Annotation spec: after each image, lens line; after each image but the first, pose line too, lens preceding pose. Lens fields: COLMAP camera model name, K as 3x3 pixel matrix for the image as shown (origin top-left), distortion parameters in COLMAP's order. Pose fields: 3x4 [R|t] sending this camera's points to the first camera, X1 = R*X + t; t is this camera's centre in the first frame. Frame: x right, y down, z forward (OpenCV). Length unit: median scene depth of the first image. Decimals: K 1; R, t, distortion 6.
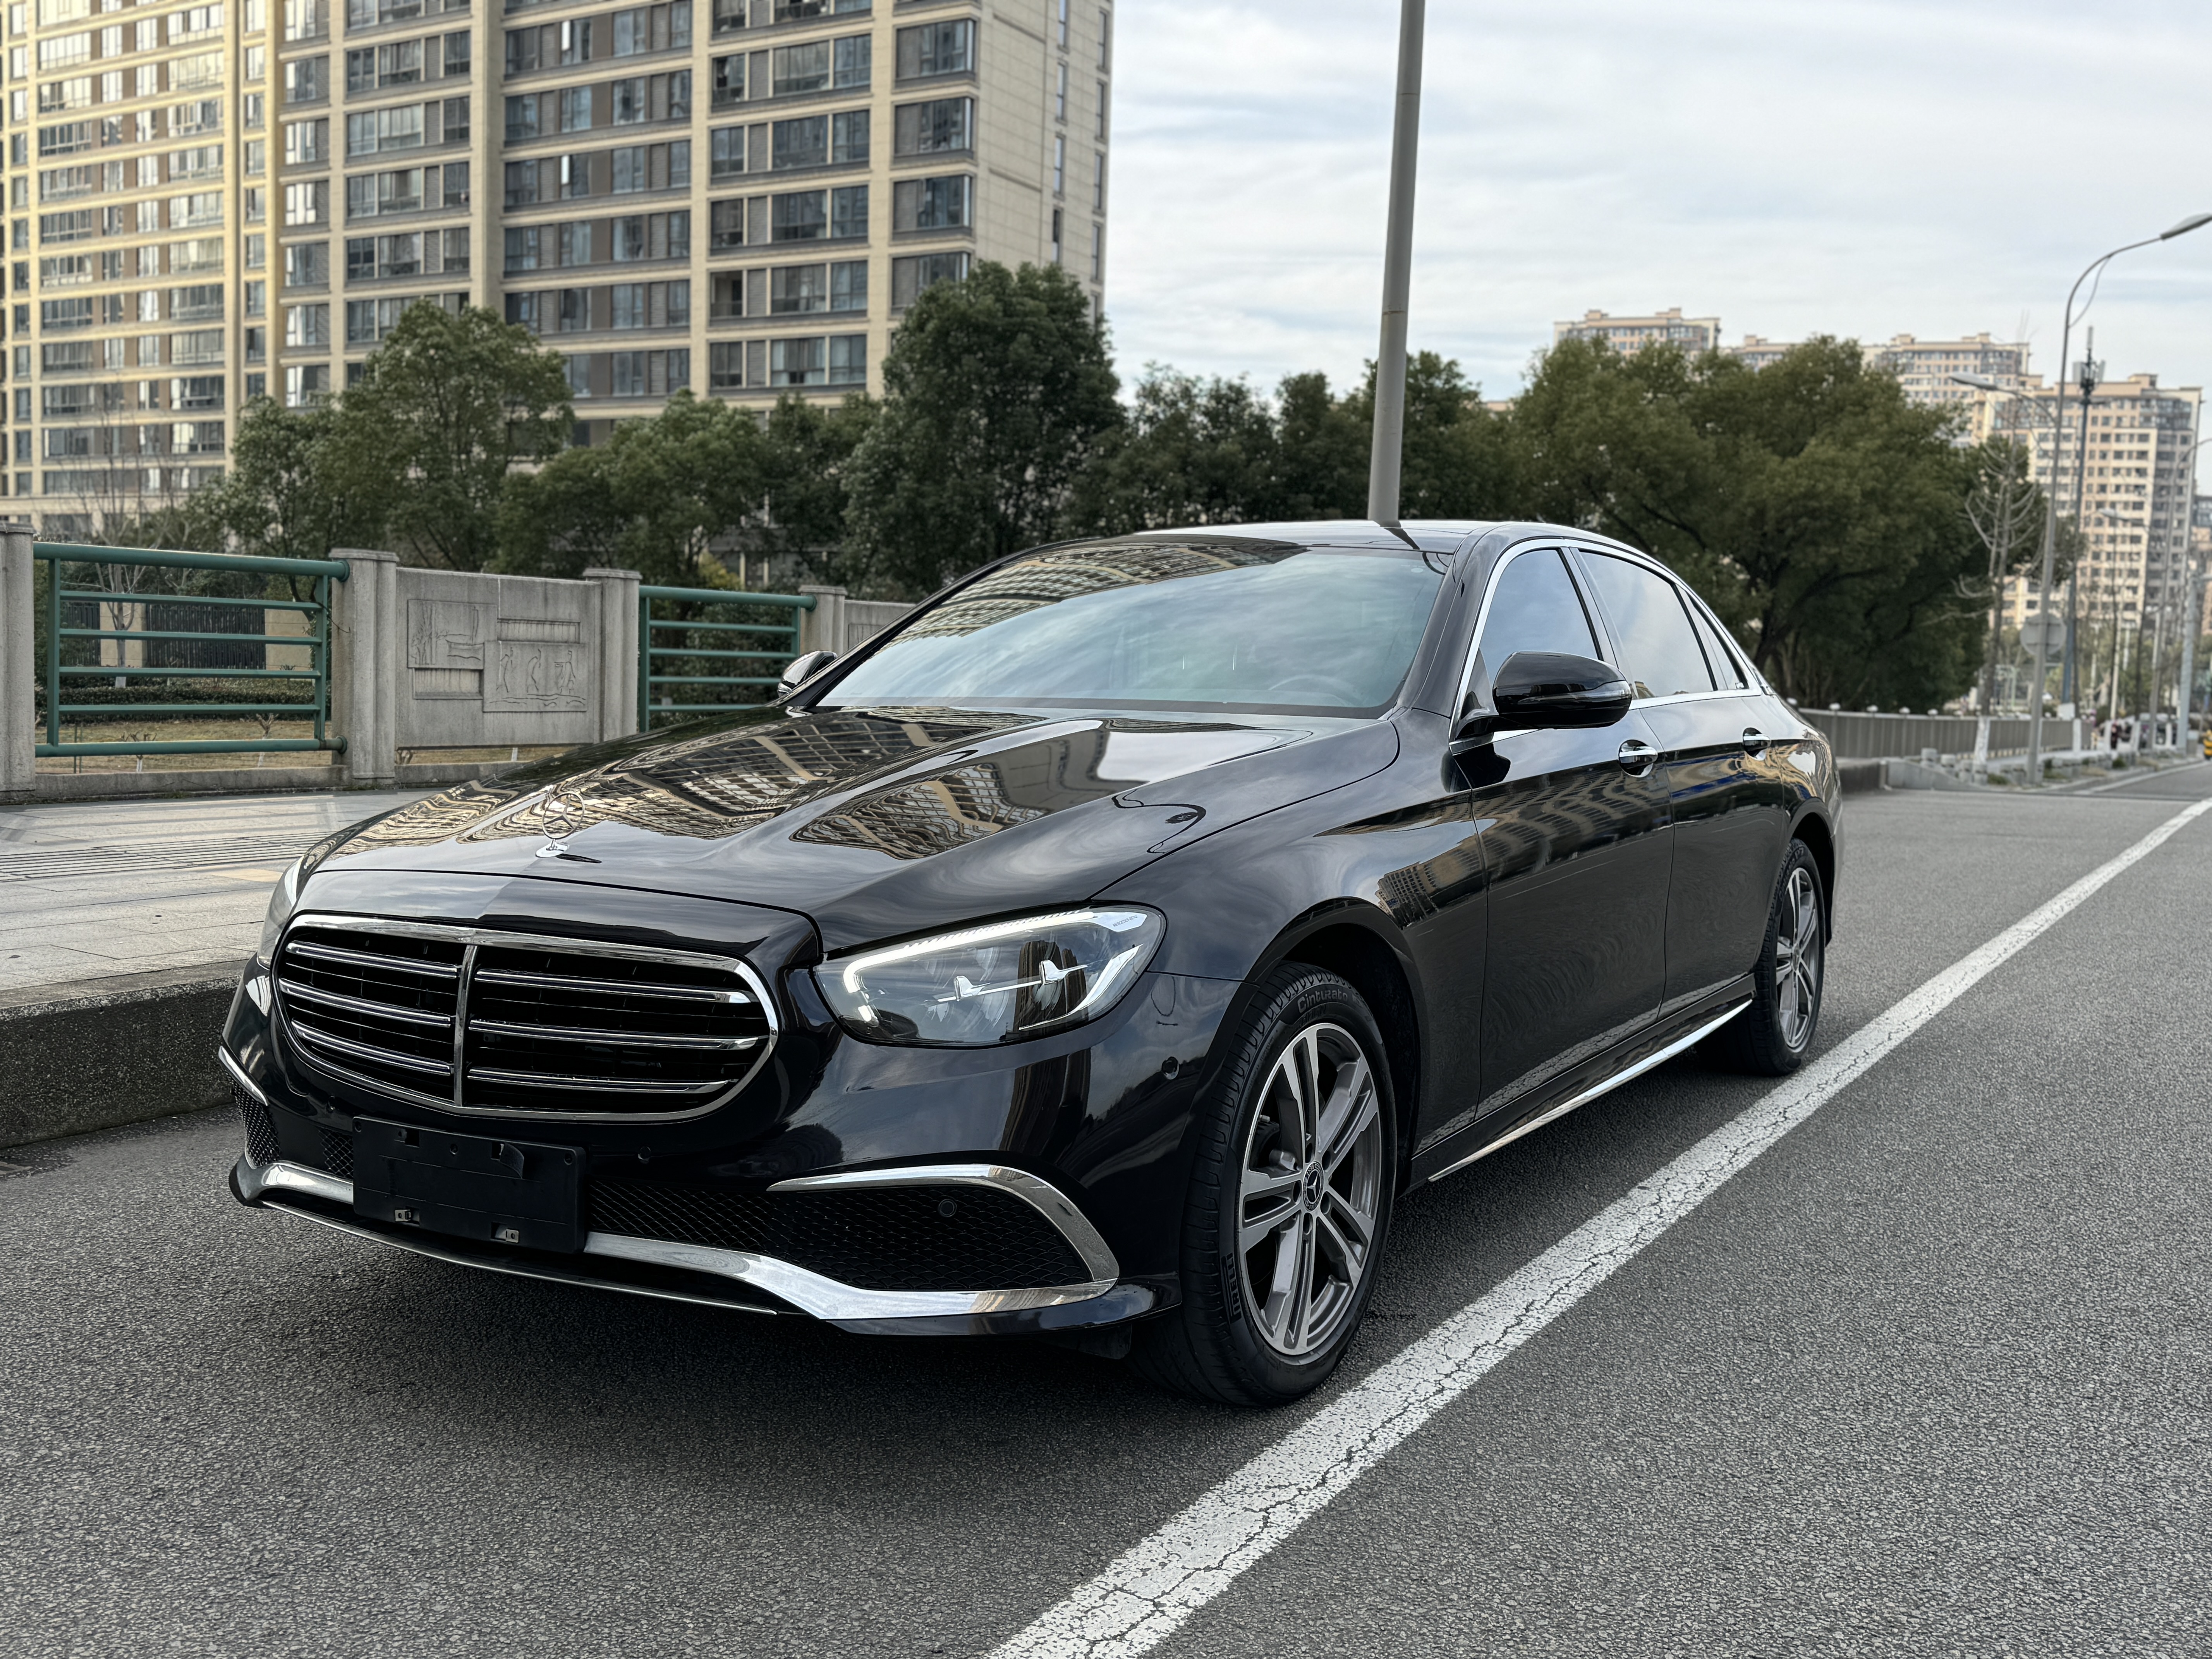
lens RADIAL K [[1988.0, 0, 1119.6], [0, 1988.0, 823.0], [0, 0, 1]] dist [0.102623, -0.188247]
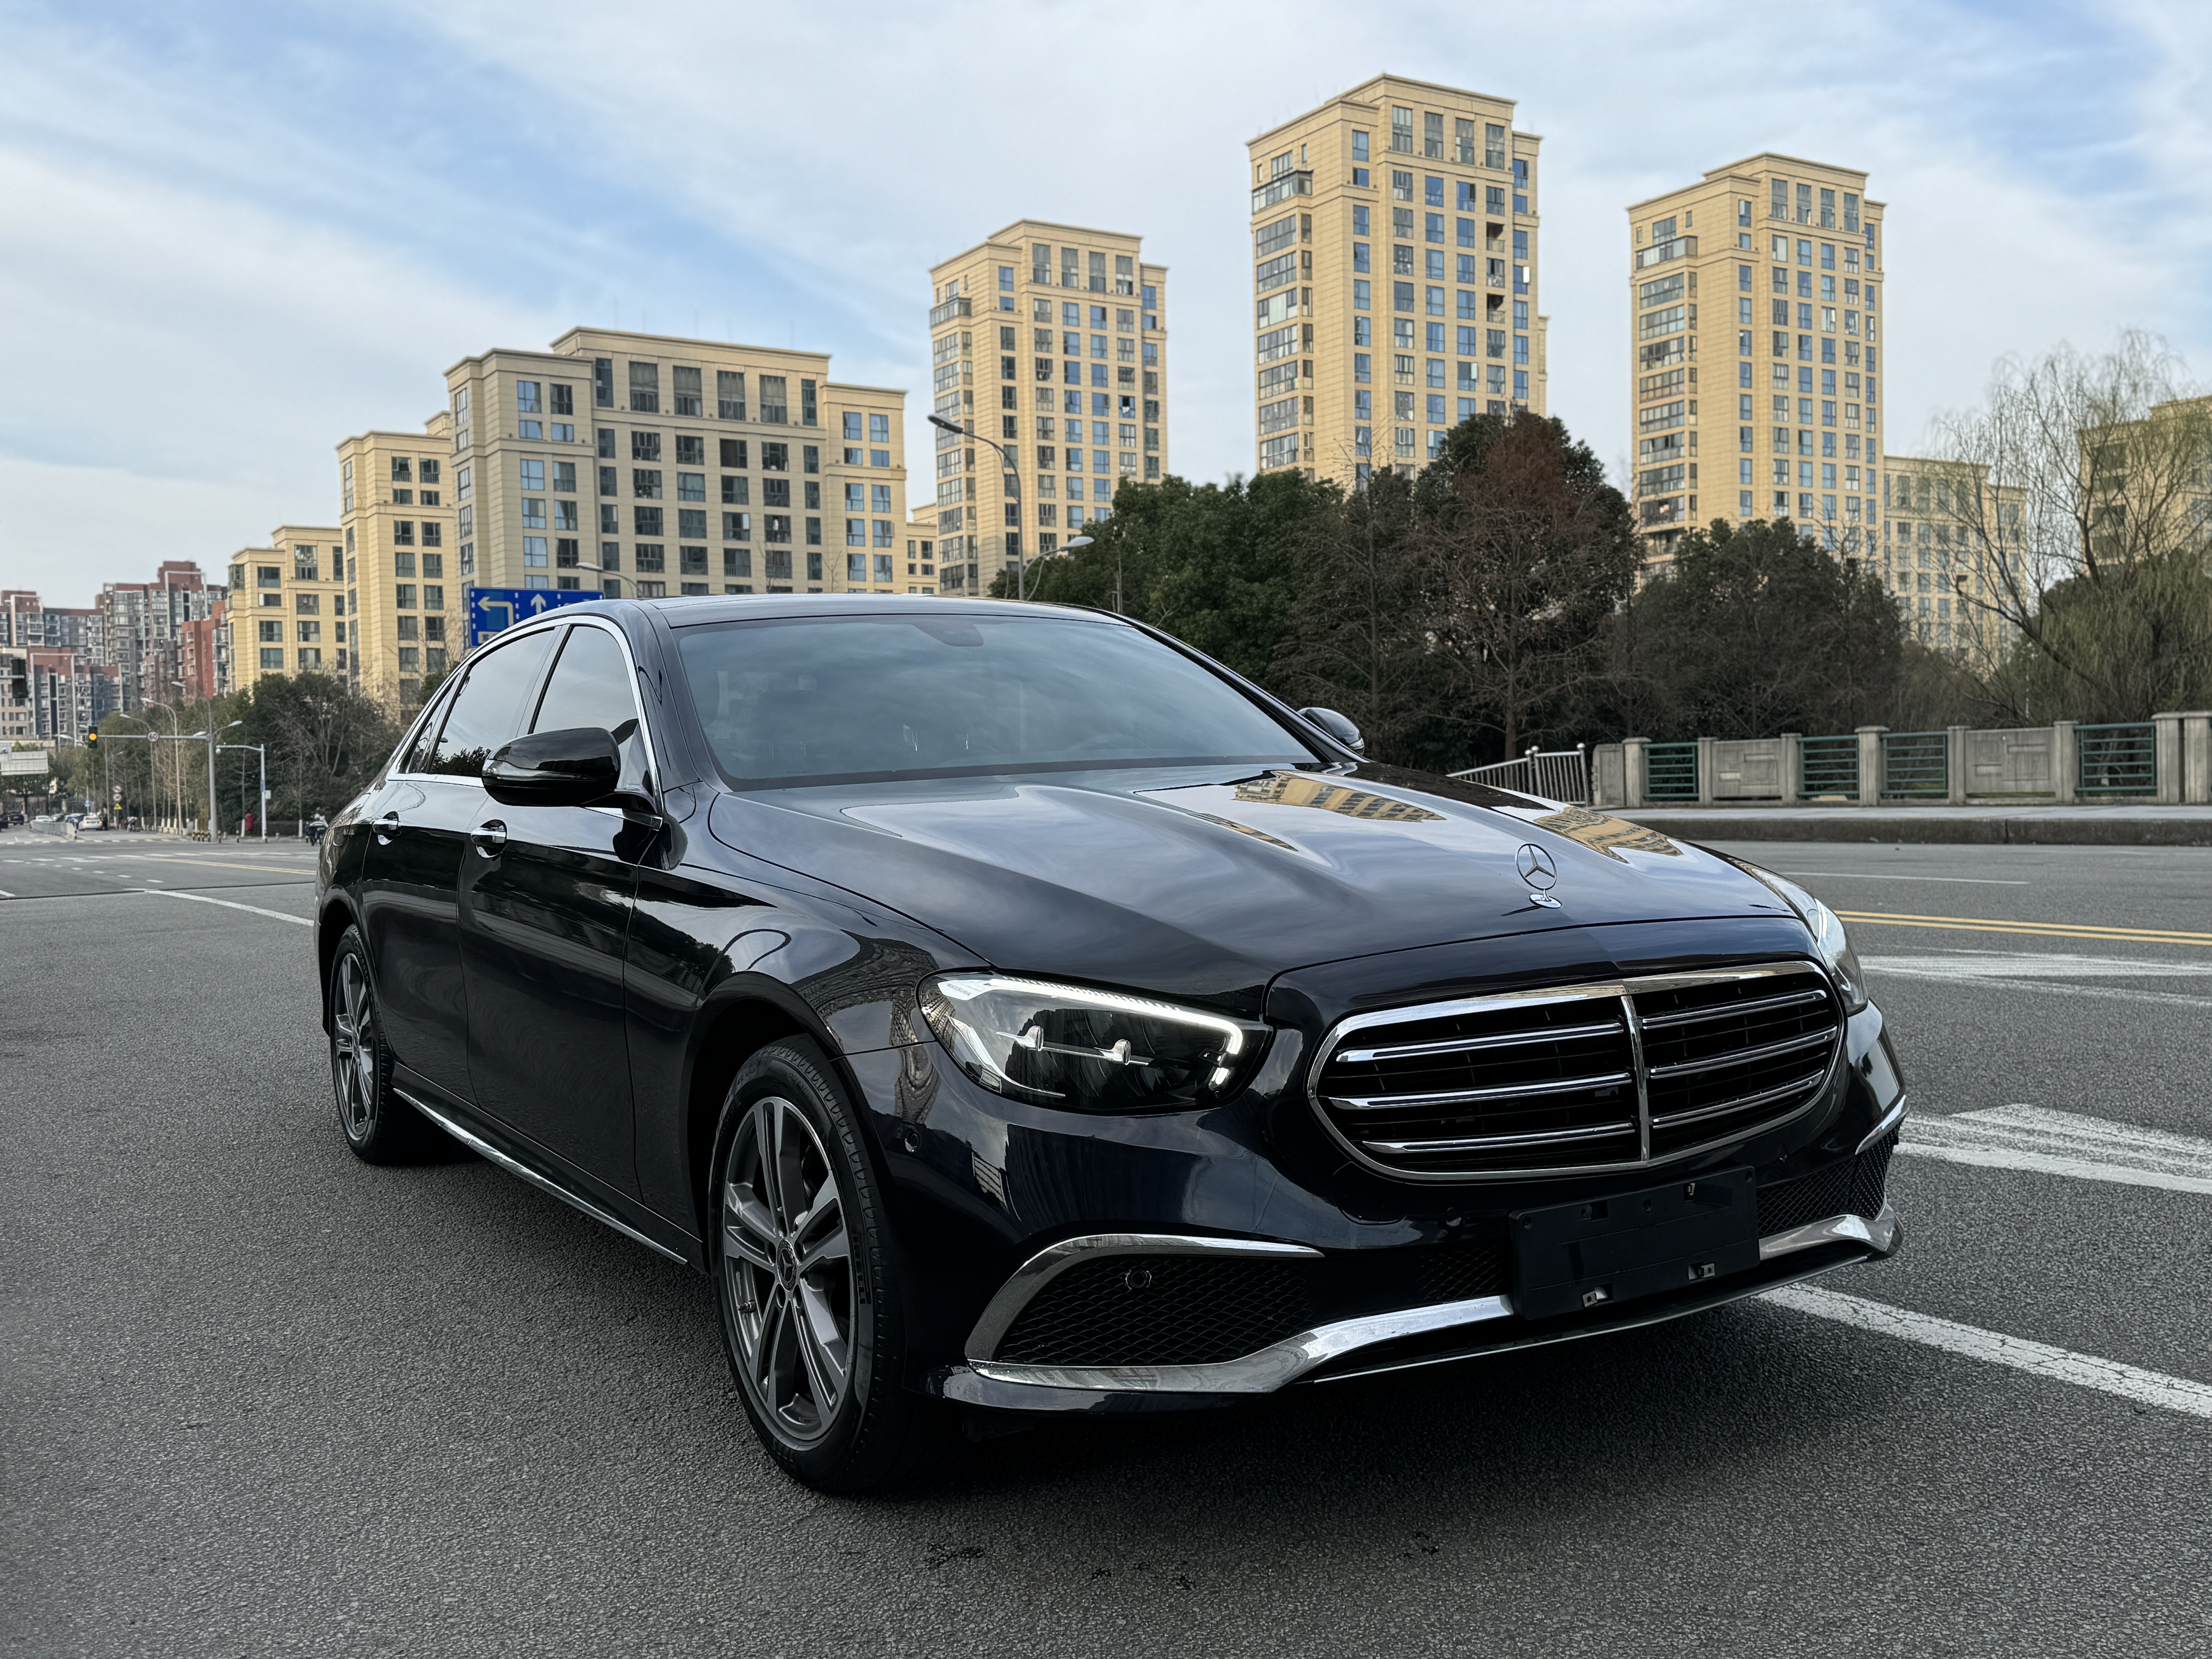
lens RADIAL K [[1988.0, 0, 1083.0], [0, 1988.0, 863.2], [0, 0, 1]] dist [0.102623, -0.188247]
pose [[0.471184, -0.071385, 0.879141, -1.289568], [0.099284, 0.994678, 0.027555, -0.055273], [-0.876429, 0.074302, 0.475764, 0.763576]]
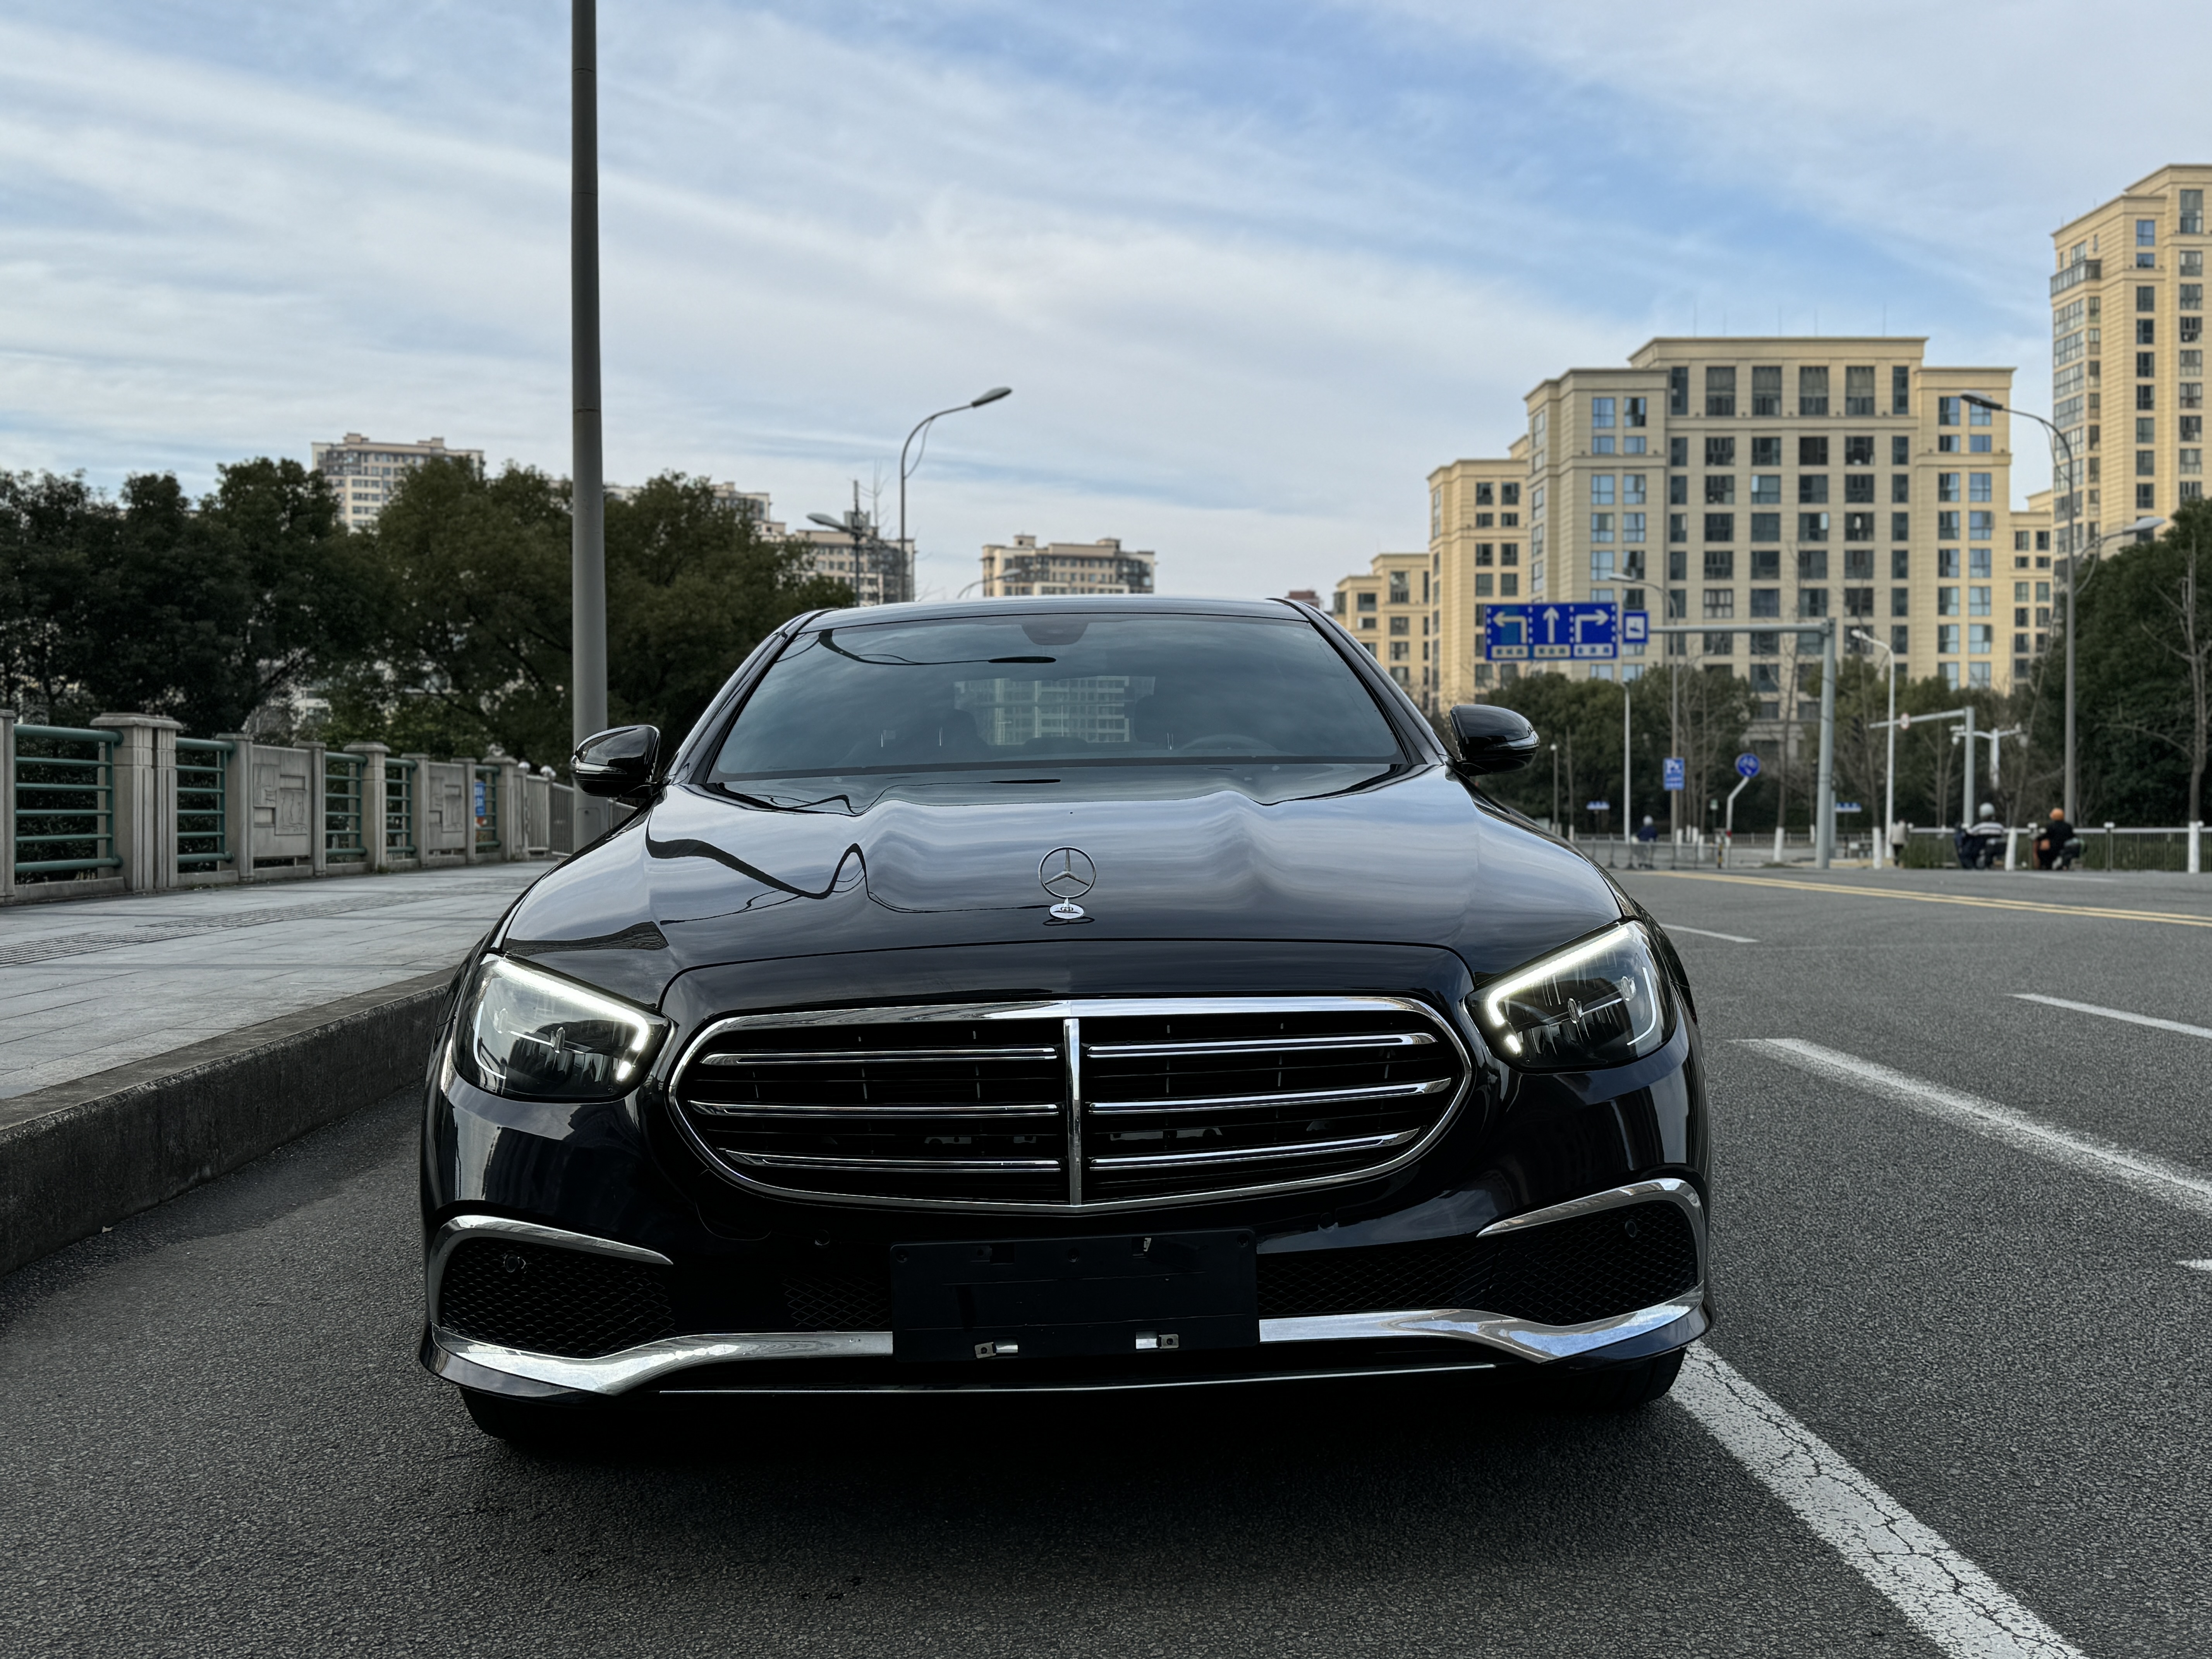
lens RADIAL K [[1988.0, 0, 1094.5], [0, 1988.0, 839.0], [0, 0, 1]] dist [0.102623, -0.188247]
pose [[0.844682, -0.040023, 0.533770, -0.765990], [0.069210, 0.996996, -0.034767, 0.014499], [-0.530775, 0.066309, 0.844915, 0.258658]]
